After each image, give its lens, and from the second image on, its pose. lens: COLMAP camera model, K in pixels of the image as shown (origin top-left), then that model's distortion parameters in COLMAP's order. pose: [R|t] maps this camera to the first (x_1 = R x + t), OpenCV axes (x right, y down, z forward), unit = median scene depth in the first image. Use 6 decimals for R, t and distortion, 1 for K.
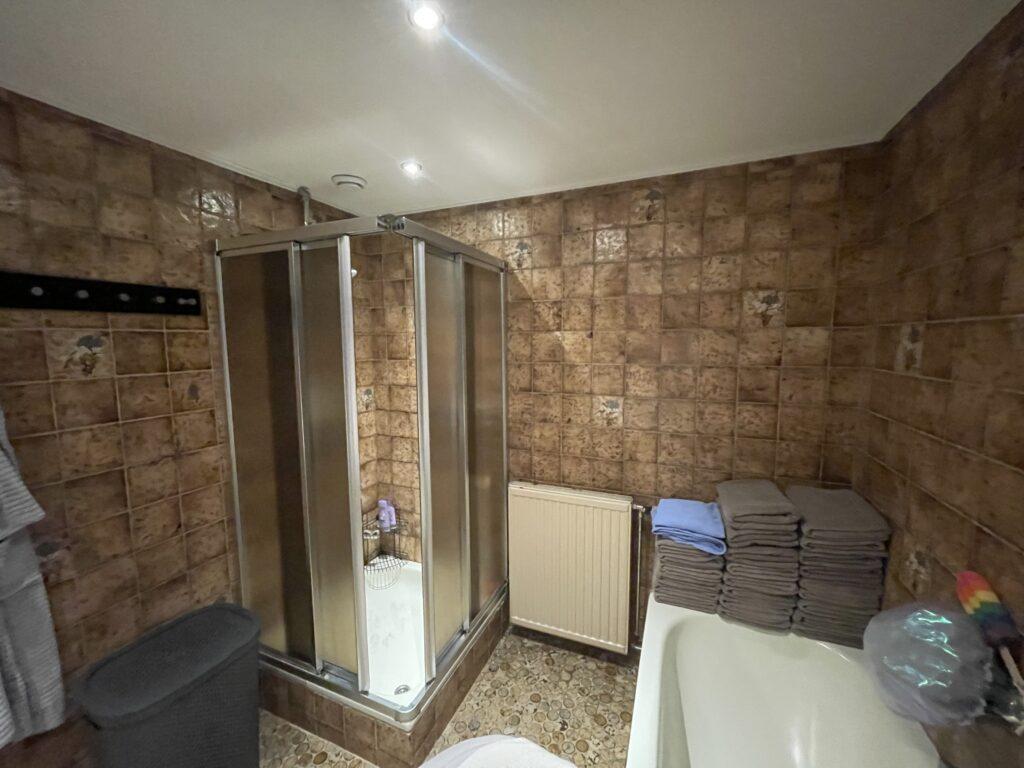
lens RADIAL K [[409.7, 0, 513.6], [0, 409.7, 381.8], [0, 0, 1]] dist [-0.002594, -0.000431]
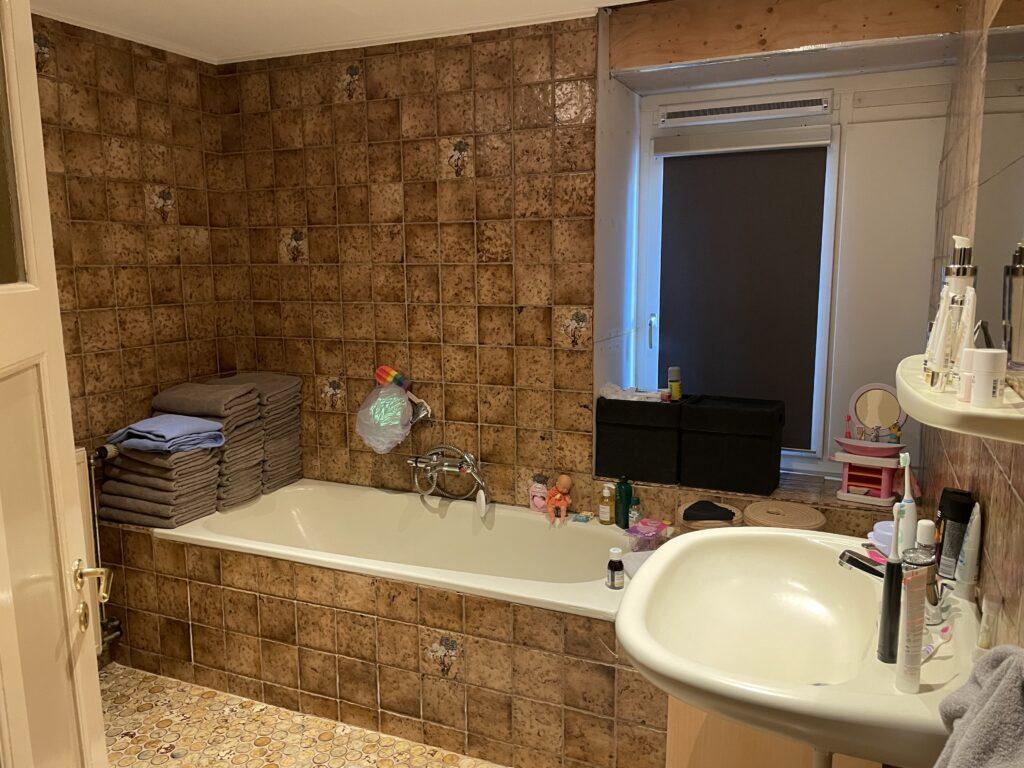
lens RADIAL K [[779.4, 0, 512.0], [0, 779.4, 384.0], [0, 0, 1]] dist [0.098739, -0.171712]
pose [[0.022869, -0.142698, 0.989502, -1.246038], [0.107856, 0.984336, 0.139460, 0.064879], [-0.993903, 0.103534, 0.037902, 0.161081]]
